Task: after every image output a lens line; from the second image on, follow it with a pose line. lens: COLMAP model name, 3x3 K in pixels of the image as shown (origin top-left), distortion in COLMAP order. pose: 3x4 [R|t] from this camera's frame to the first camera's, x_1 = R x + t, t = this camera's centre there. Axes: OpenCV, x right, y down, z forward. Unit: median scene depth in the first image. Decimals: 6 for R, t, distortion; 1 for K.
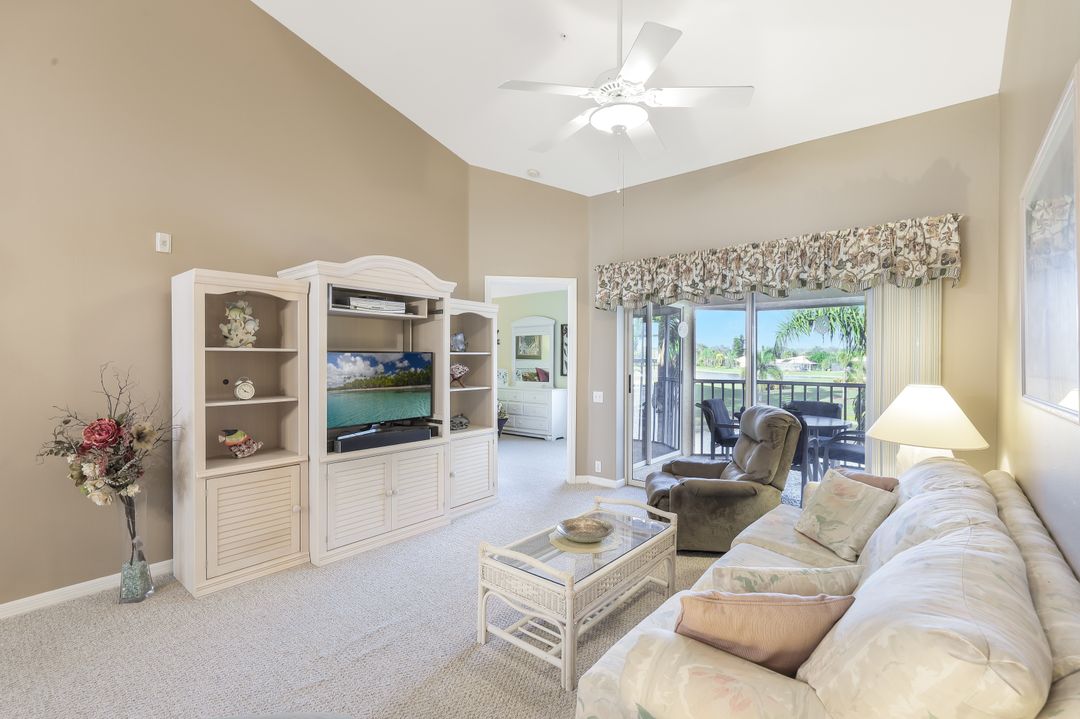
lens RADIAL K [[489.5, 0, 540.0], [0, 489.5, 359.5], [0, 0, 1]] dist [0.000279, 0.000023]
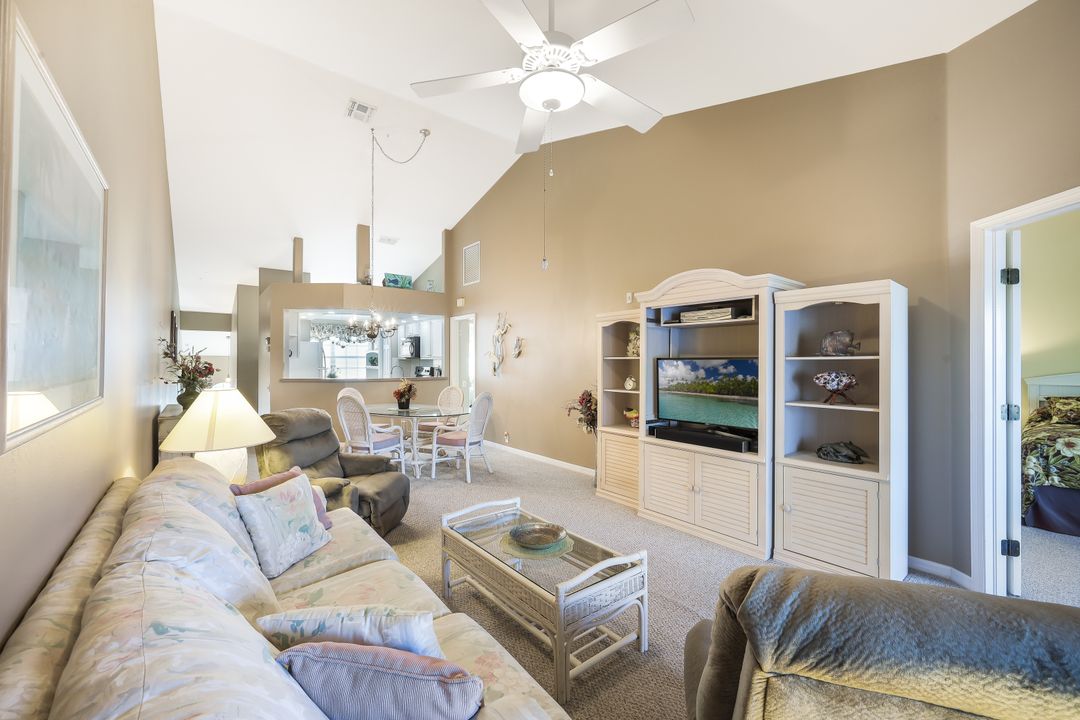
lens RADIAL K [[436.6, 0, 538.4], [0, 436.6, 360.4], [0, 0, 1]] dist [0.008151, 0.000195]
pose [[-0.212018, -0.005331, -0.977251, 0.638295], [-0.007408, 0.999965, -0.003848, -0.003612], [0.977238, 0.006423, -0.212050, 0.783555]]
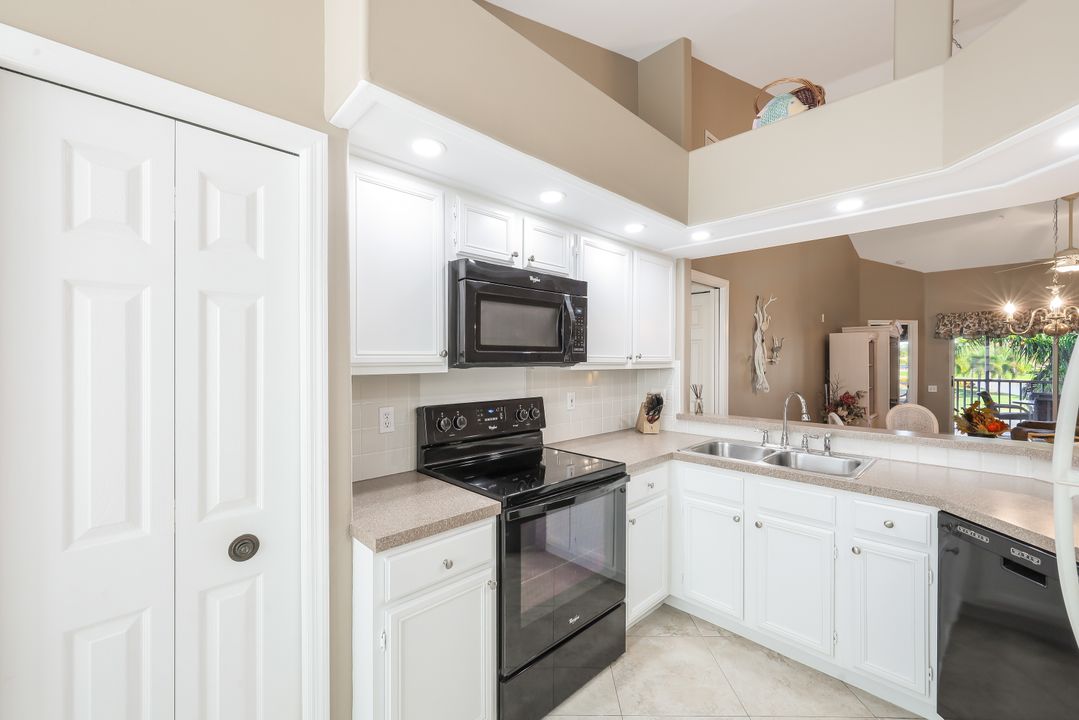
lens RADIAL K [[442.0, 0, 538.2], [0, 442.0, 360.0], [0, 0, 1]] dist [0.004256, 0.000508]
pose [[0.994803, -0.000185, -0.101816, -1.468553], [-0.000147, 0.999995, -0.003252, -0.026658], [0.101816, 0.003251, 0.994798, -0.931181]]
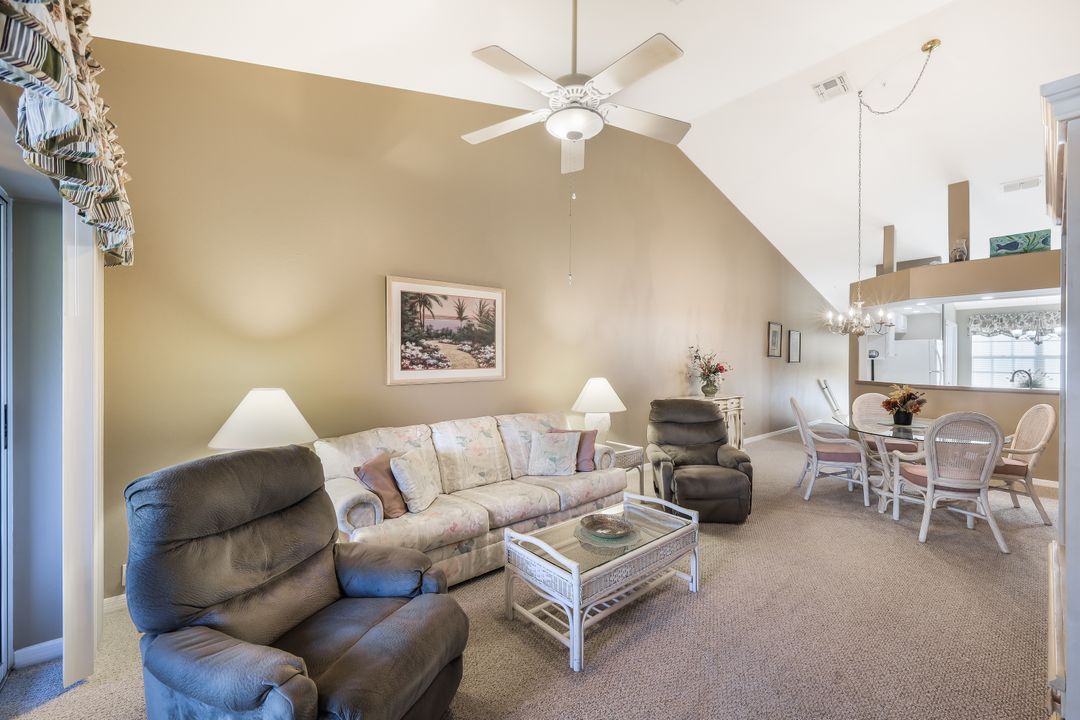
lens RADIAL K [[442.4, 0, 538.7], [0, 442.4, 360.0], [0, 0, 1]] dist [0.004256, 0.000508]
pose [[-0.986457, -0.007480, 0.163851, 0.051815], [-0.006558, 0.999959, 0.006170, -0.012329], [-0.163890, 0.005012, -0.986466, 1.305291]]
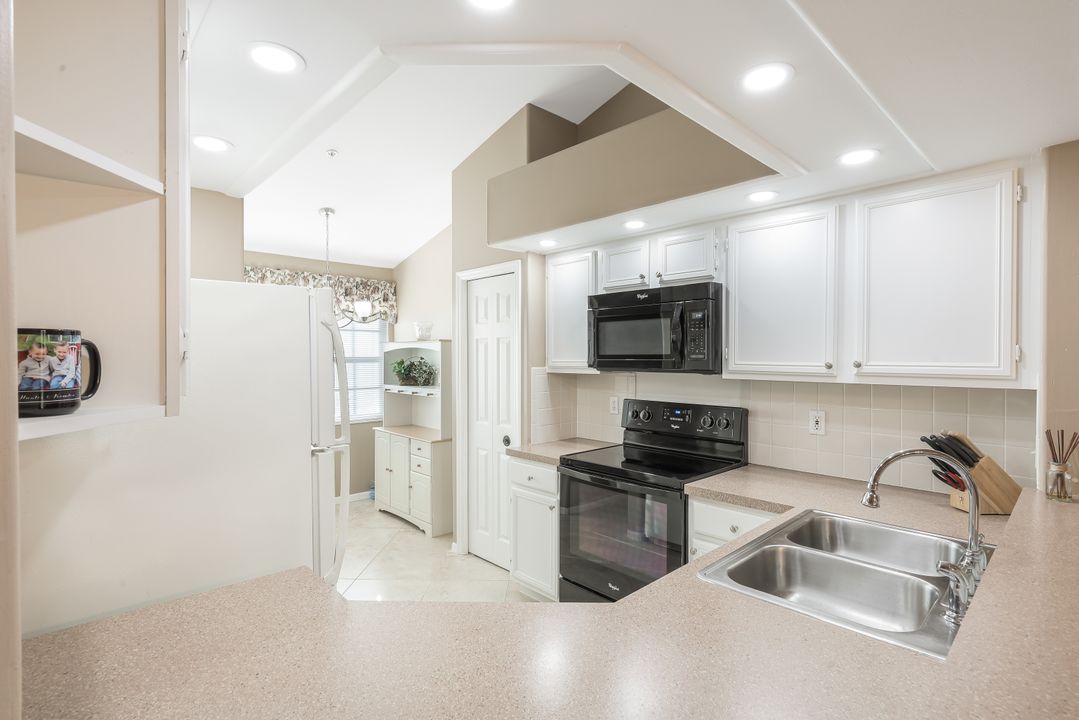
lens RADIAL K [[516.6, 0, 539.5], [0, 516.6, 360.0], [0, 0, 1]] dist [-0.018781, -0.000046]
pose [[-0.126080, 0.003424, -0.992014, -0.820576], [-0.005912, 0.999974, 0.004203, -0.039181], [0.992002, 0.006395, -0.126056, -0.466353]]
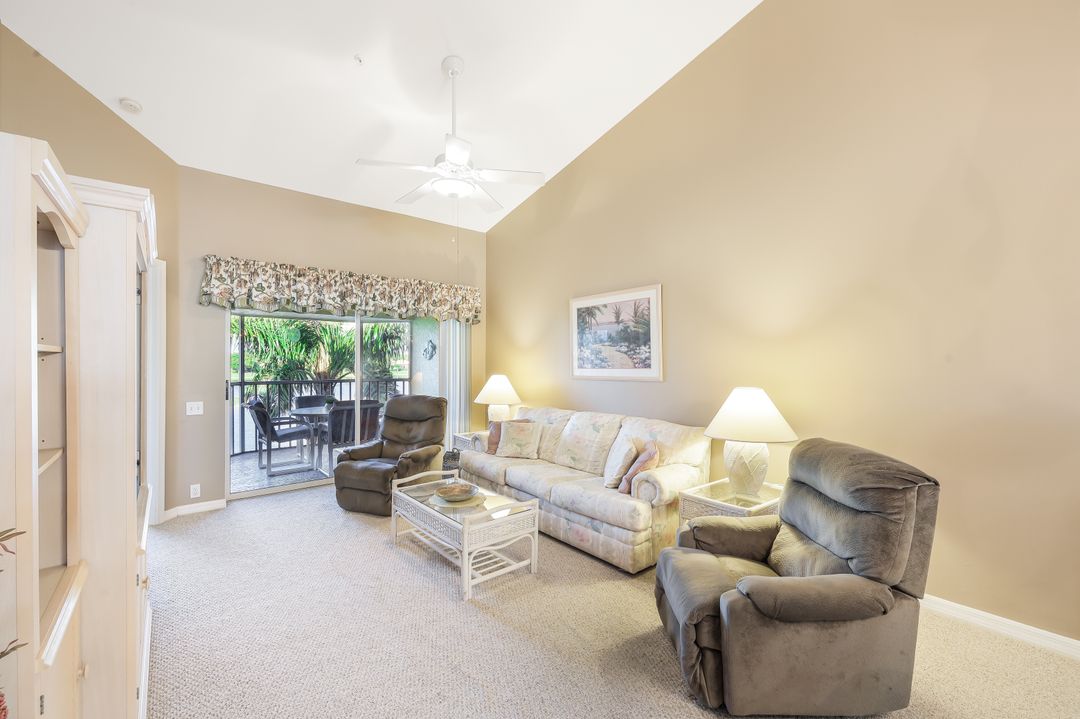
lens RADIAL K [[442.4, 0, 538.7], [0, 442.4, 359.5], [0, 0, 1]] dist [0.004256, 0.000508]
pose [[0.180626, 0.002987, 0.983547, -0.696064], [0.002199, 0.999992, -0.003441, -0.004209], [-0.983549, 0.002784, 0.180618, 0.370761]]
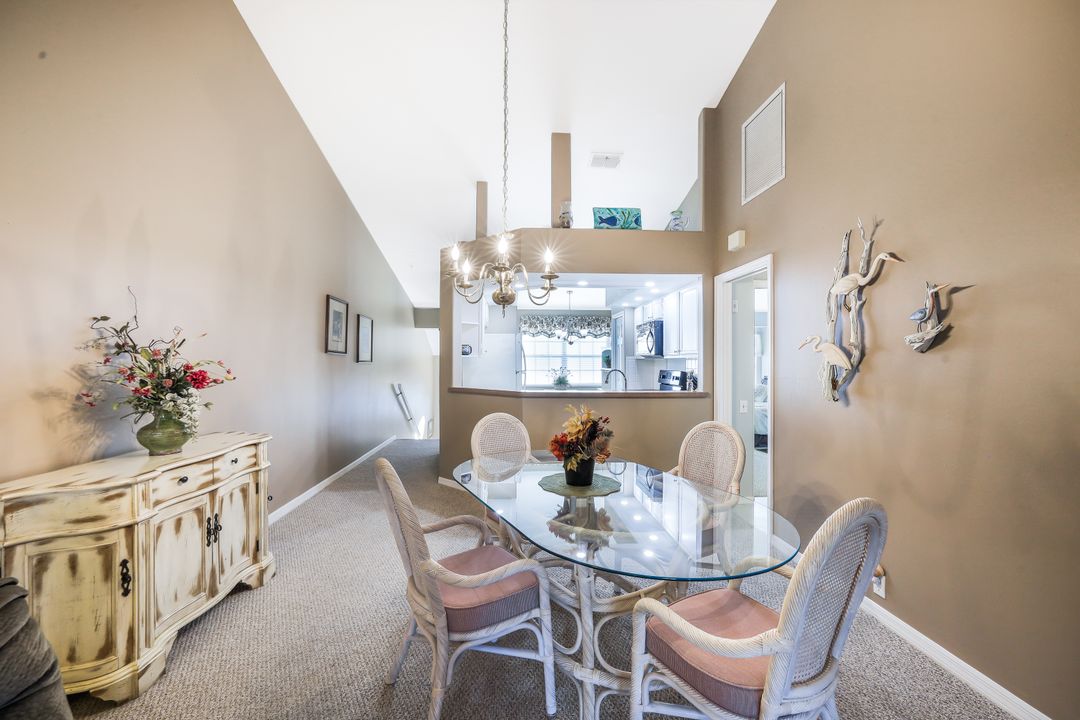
lens RADIAL K [[436.6, 0, 538.4], [0, 436.6, 360.4], [0, 0, 1]] dist [0.008151, 0.000195]
pose [[-0.729403, -0.006224, -0.684056, -0.250732], [-0.008386, 0.999965, -0.000156, -0.004506], [0.684033, 0.005623, -0.729430, 0.421093]]
